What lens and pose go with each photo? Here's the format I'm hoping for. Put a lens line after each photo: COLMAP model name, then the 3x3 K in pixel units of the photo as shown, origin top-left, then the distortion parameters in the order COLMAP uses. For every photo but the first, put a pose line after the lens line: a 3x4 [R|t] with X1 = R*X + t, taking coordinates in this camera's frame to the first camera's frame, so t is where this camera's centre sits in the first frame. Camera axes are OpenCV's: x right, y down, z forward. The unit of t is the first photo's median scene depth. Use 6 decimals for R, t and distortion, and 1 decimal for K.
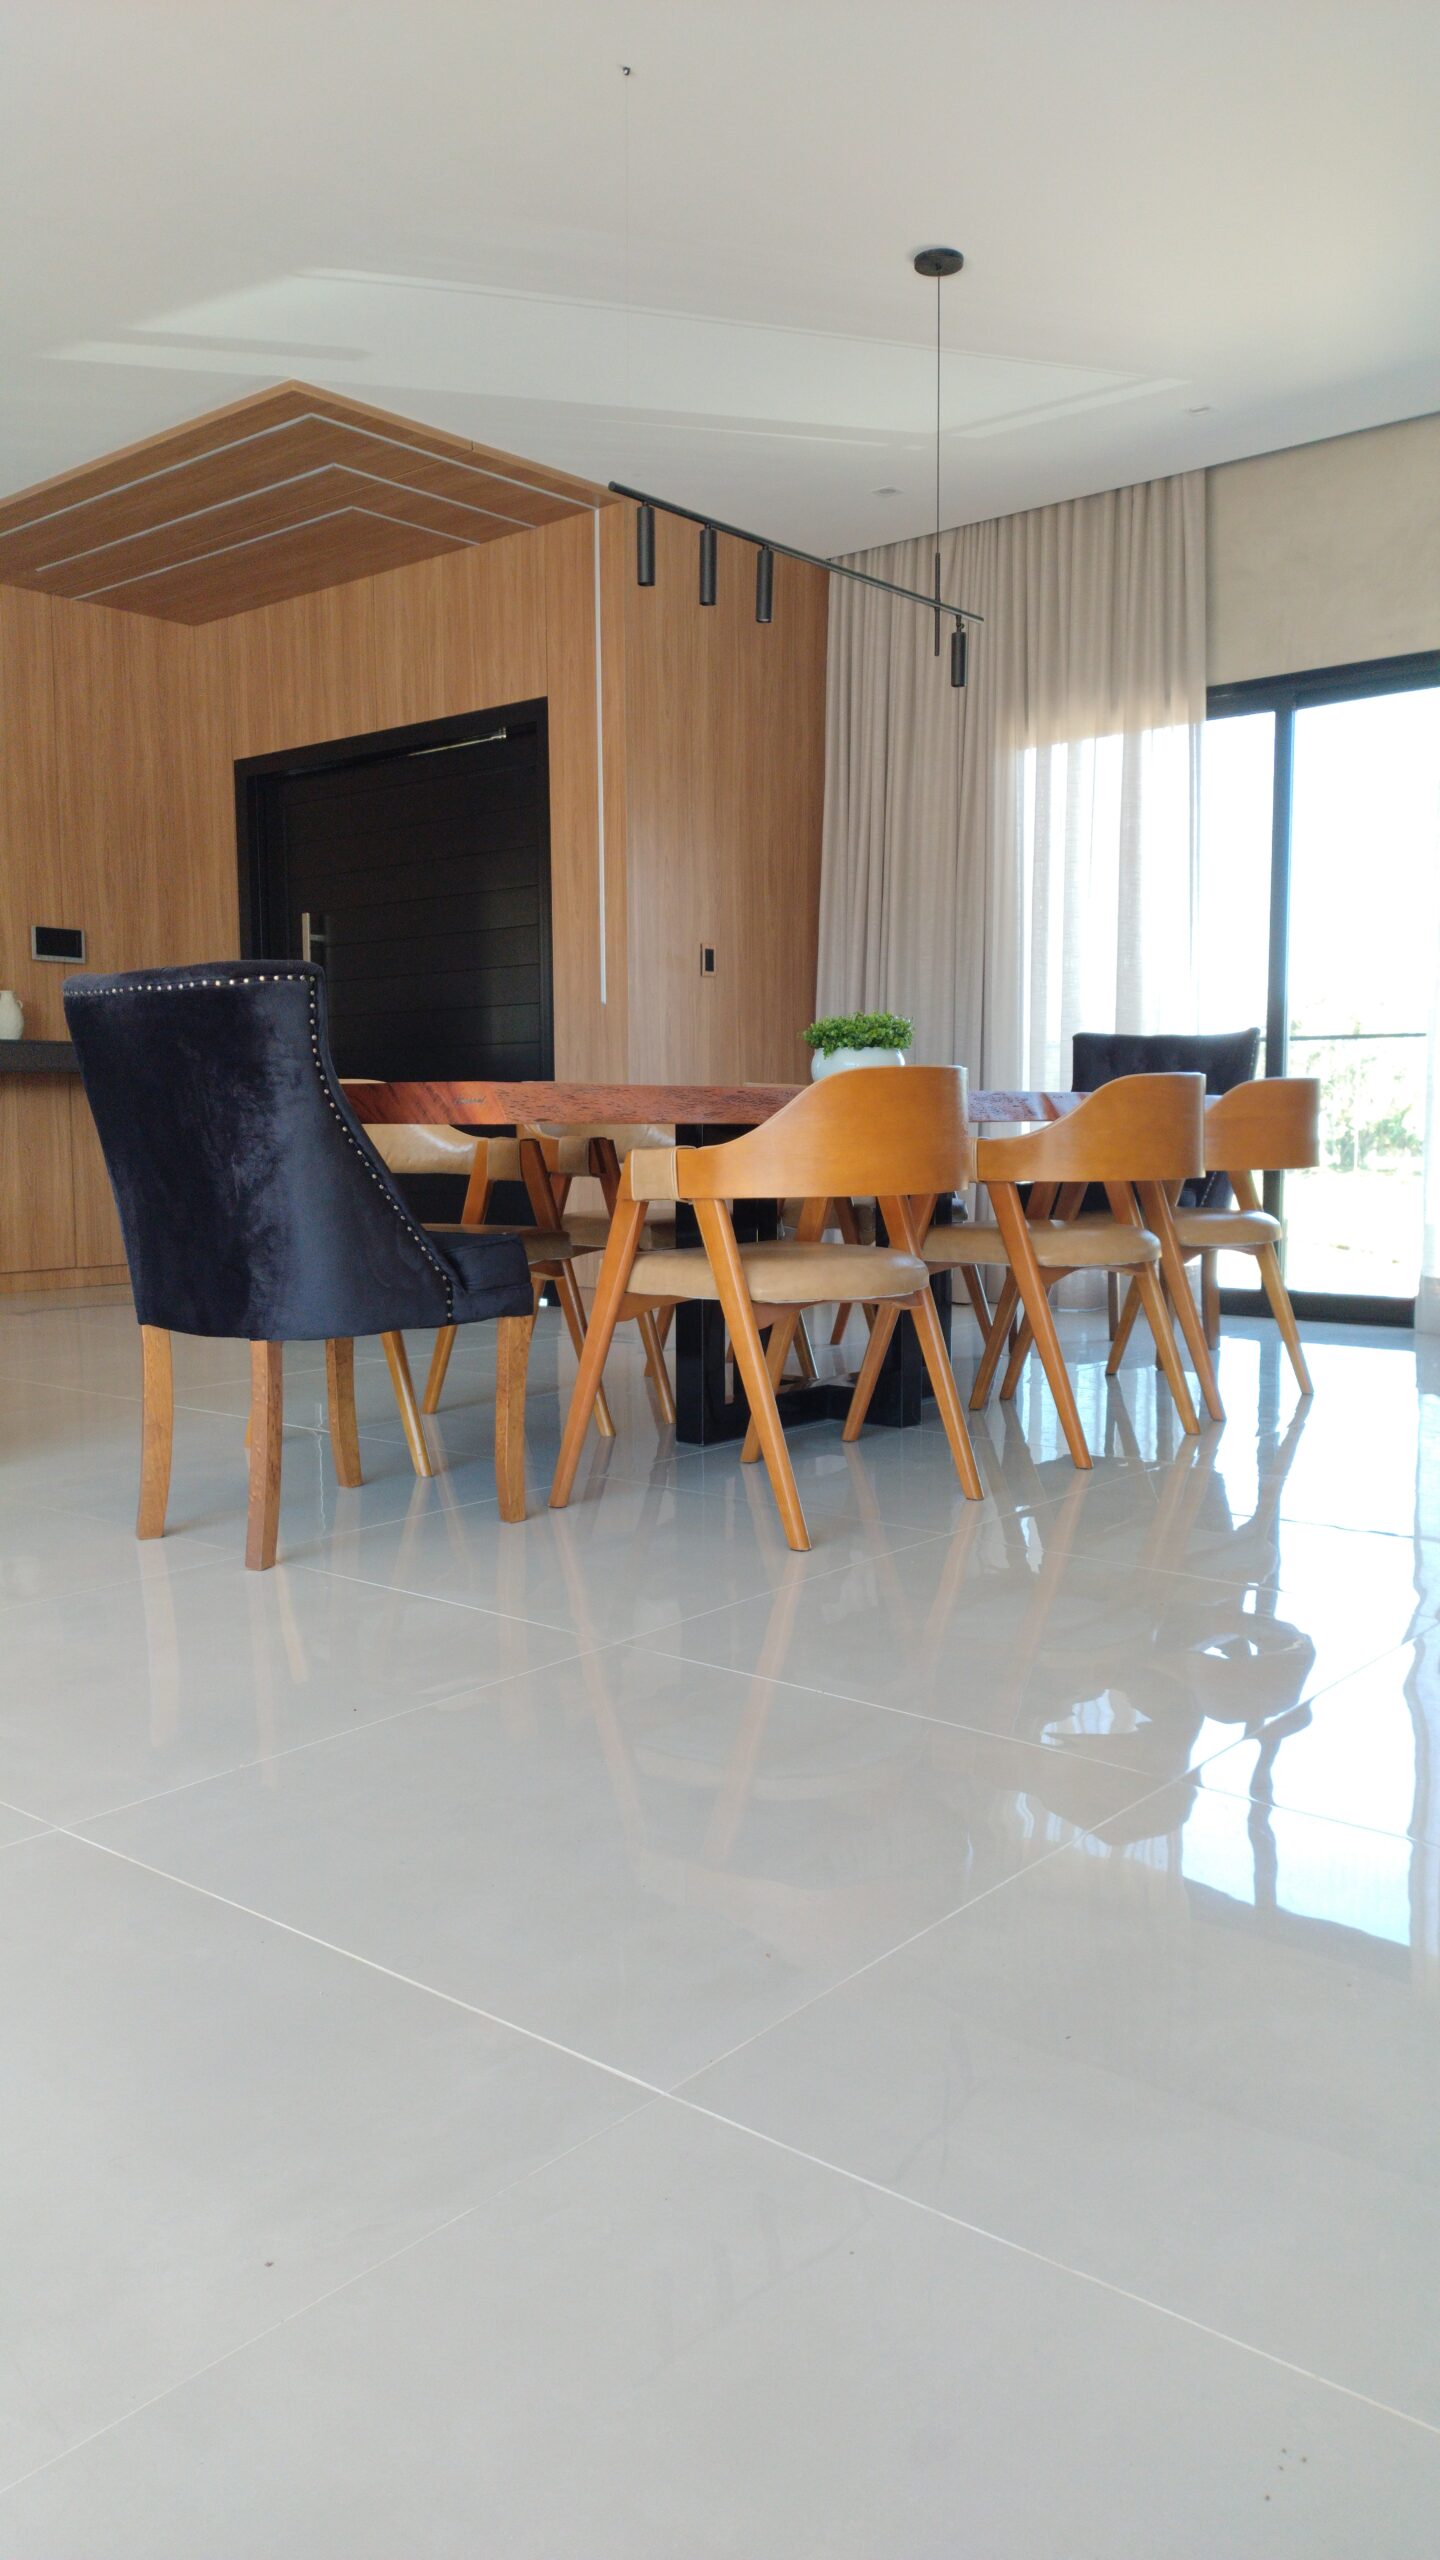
lens RADIAL K [[1887.2, 0, 734.9], [0, 1887.2, 1279.3], [0, 0, 1]] dist [0.120666, -0.192445]
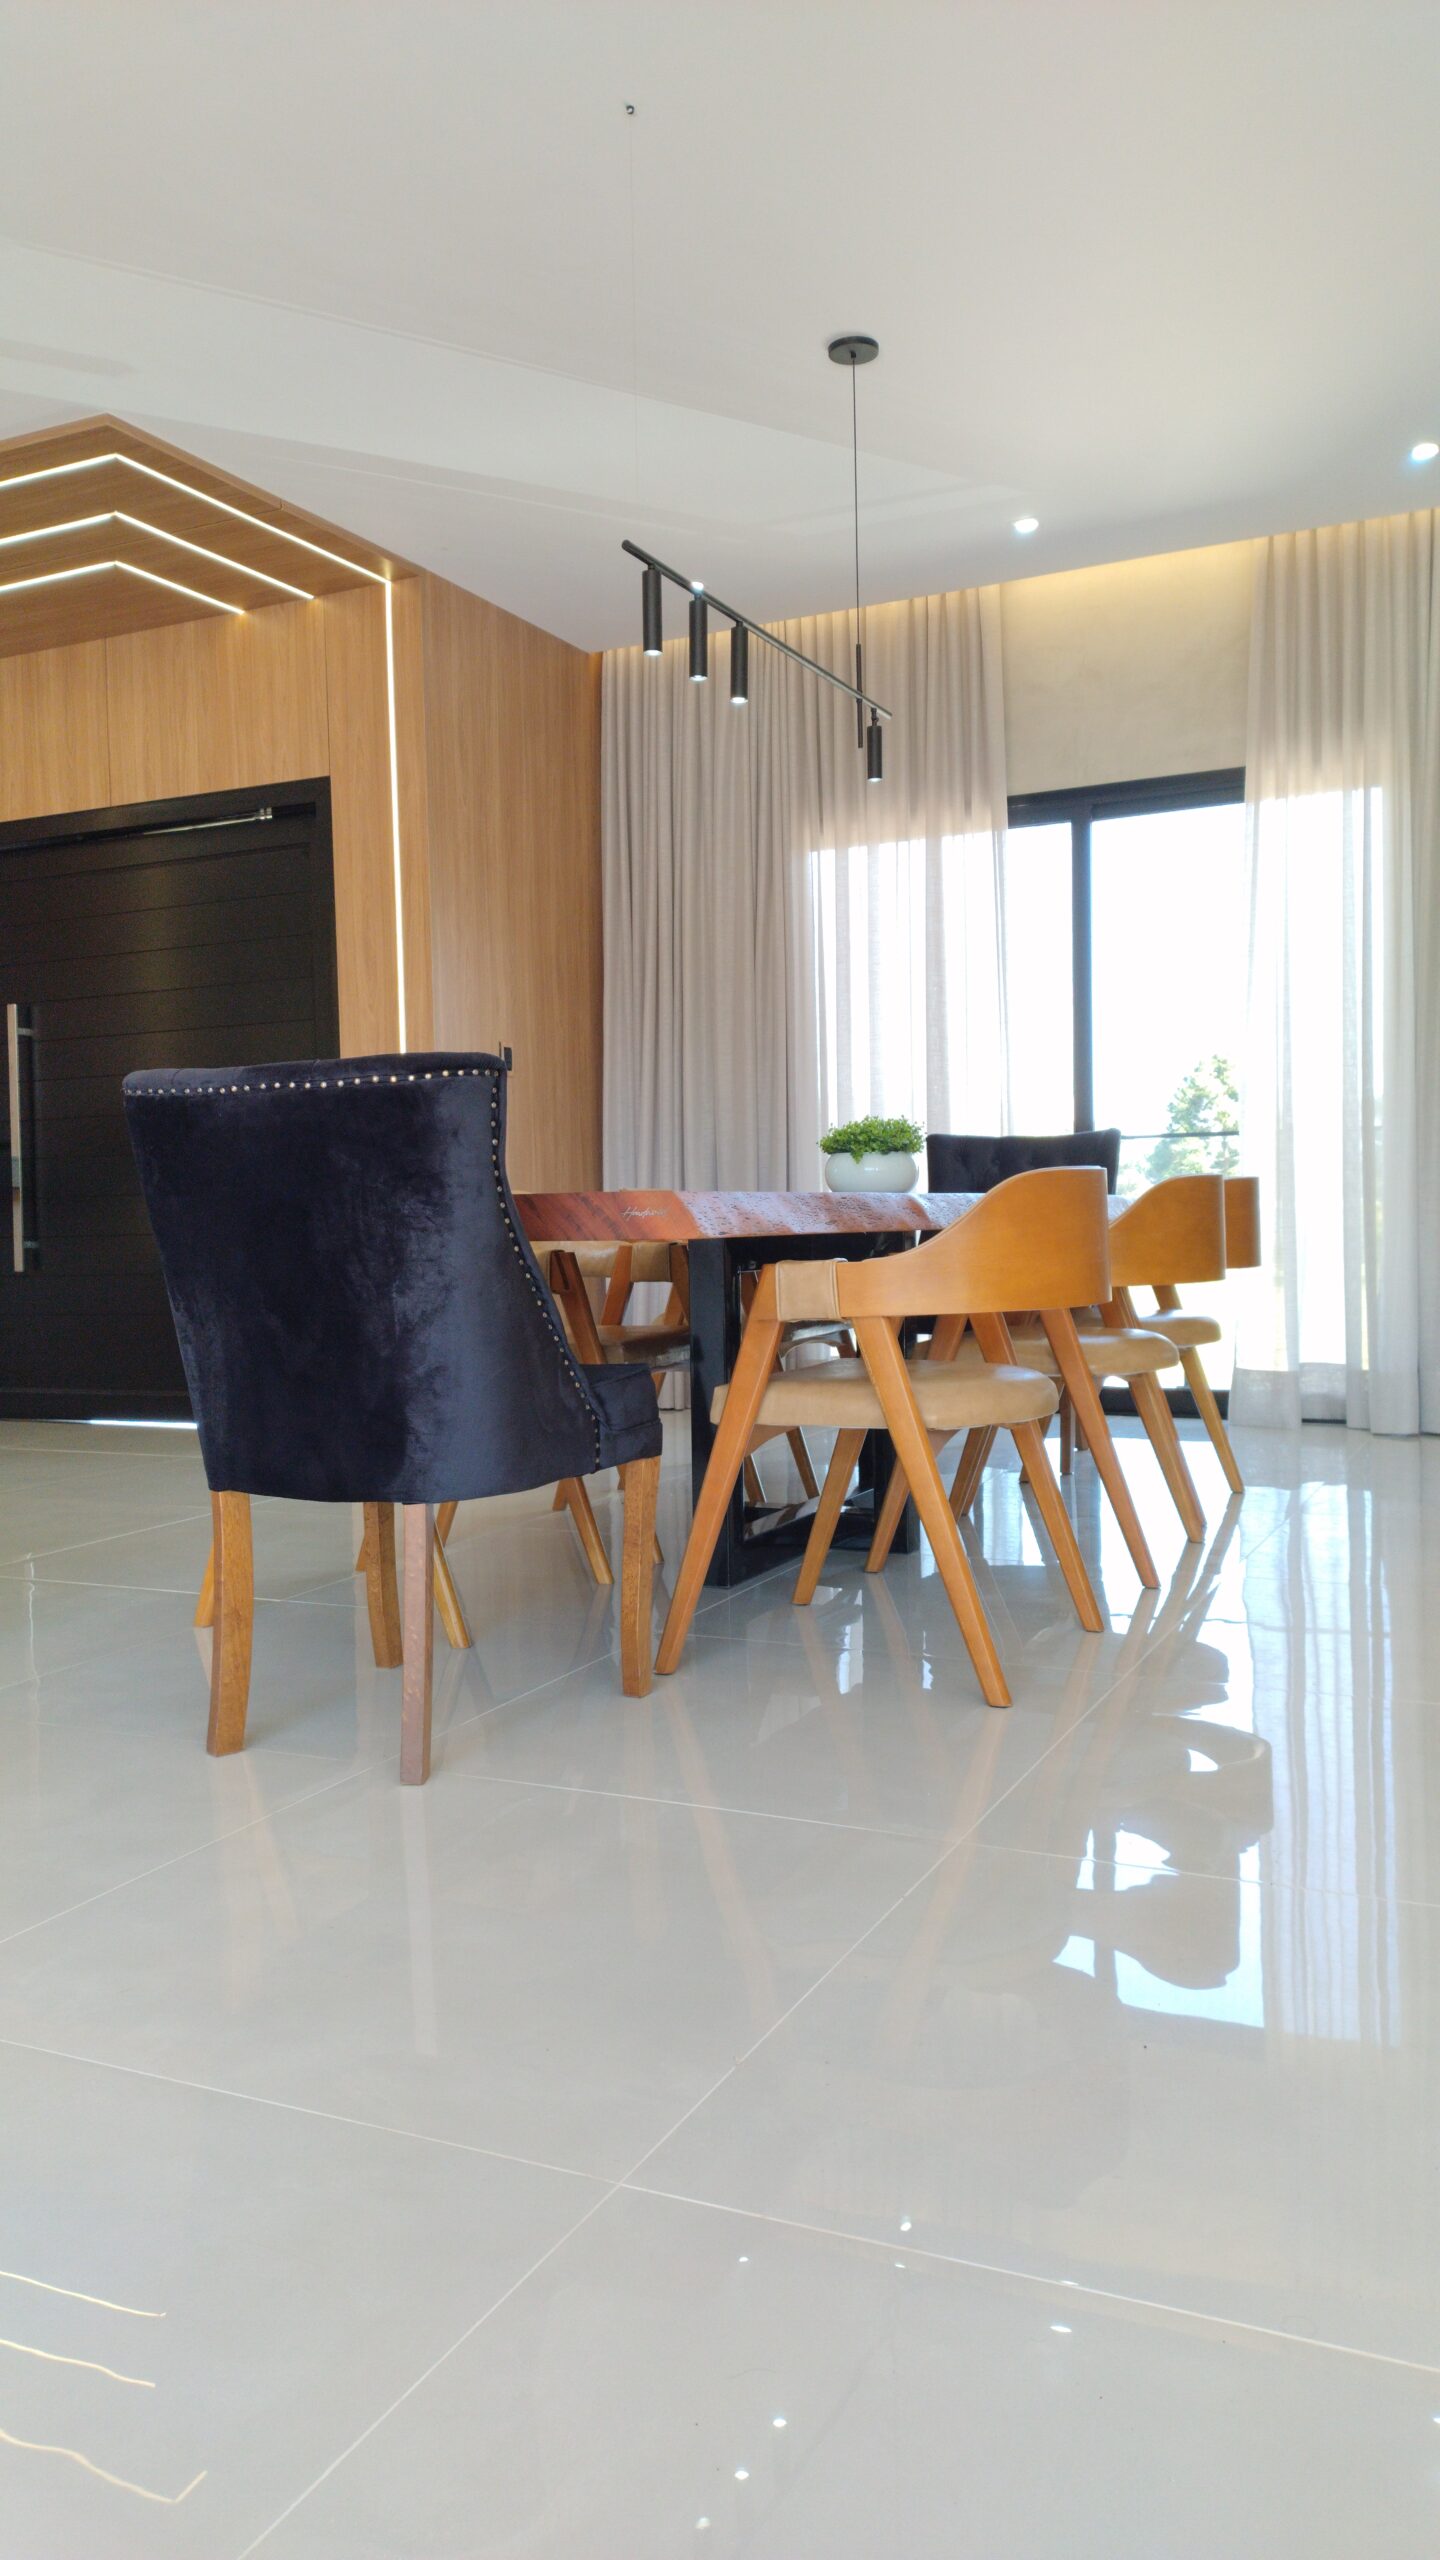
lens RADIAL K [[1879.0, 0, 720.0], [0, 1879.0, 1280.0], [0, 0, 1]] dist [0.106044, -0.190600]
pose [[0.967222, -0.025029, 0.252696, -0.217083], [0.038281, 0.998130, -0.047662, -0.014099], [-0.251030, 0.055773, 0.966371, 0.105955]]
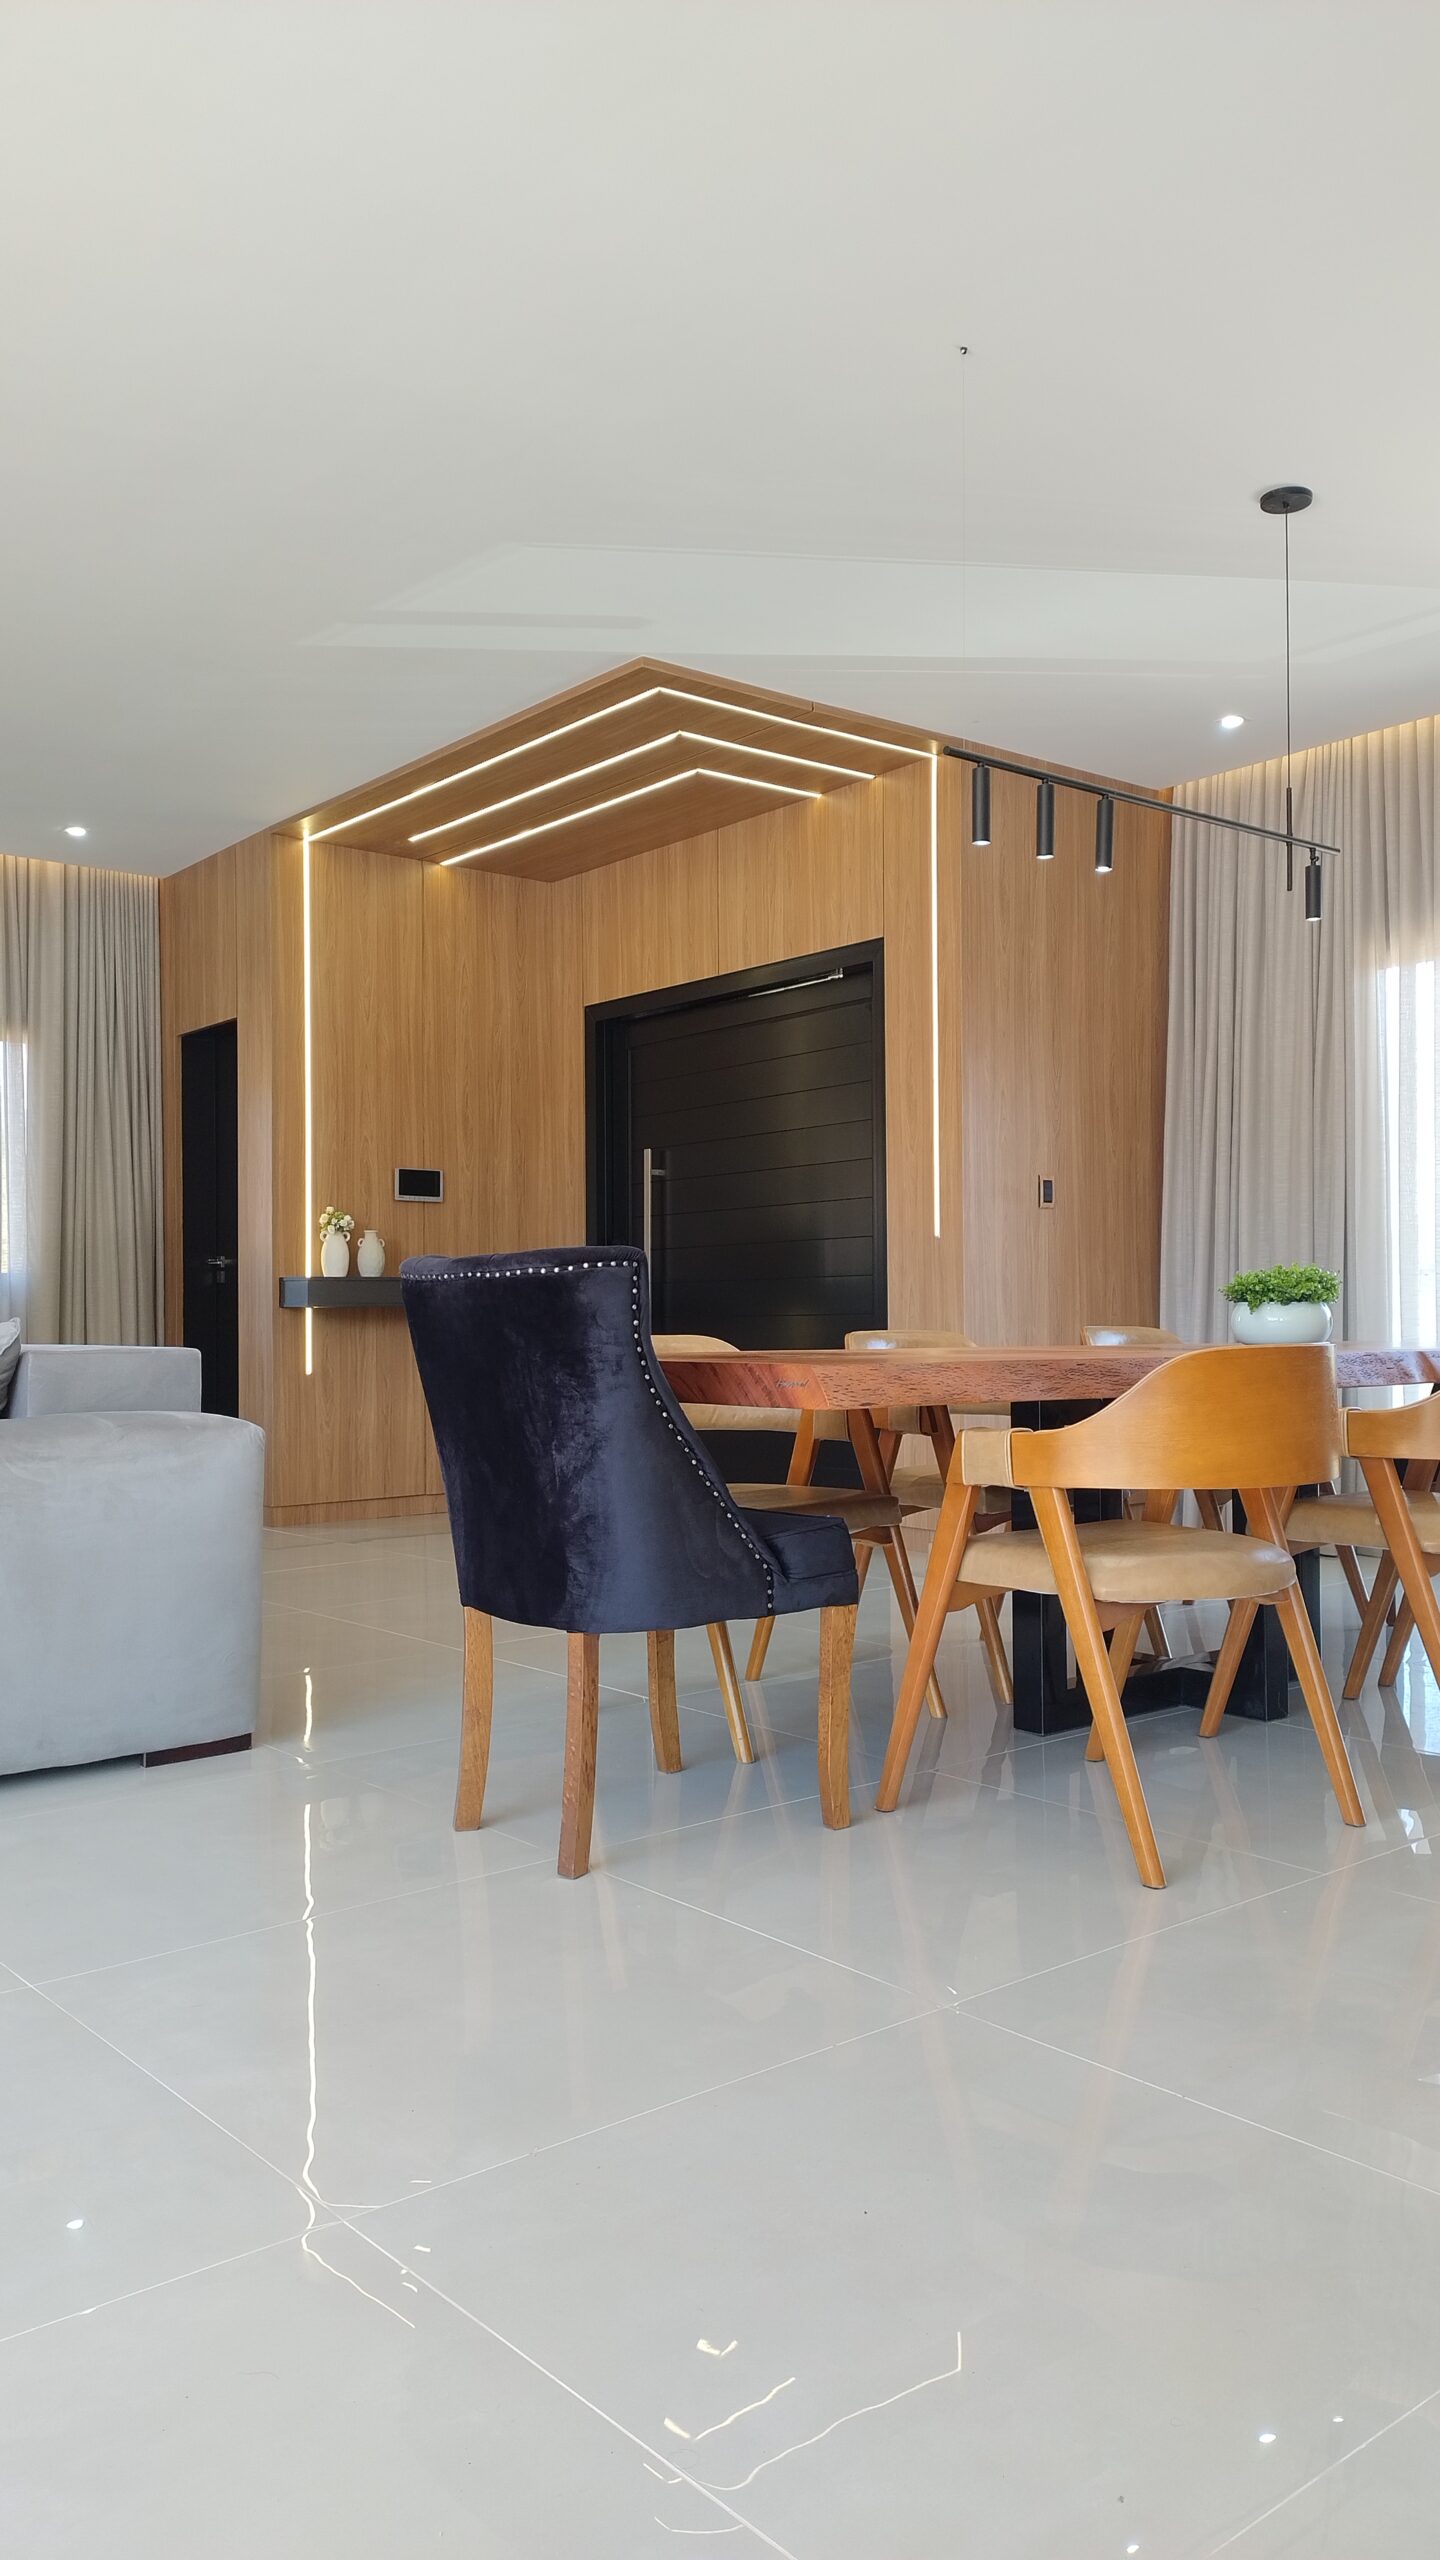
lens RADIAL K [[1887.2, 0, 734.9], [0, 1887.2, 1279.3], [0, 0, 1]] dist [0.120666, -0.192445]
pose [[0.984103, -0.005833, -0.177501, 0.001218], [-0.012336, 0.994801, -0.101088, -0.033281], [0.177168, 0.101670, 0.978915, 0.033964]]
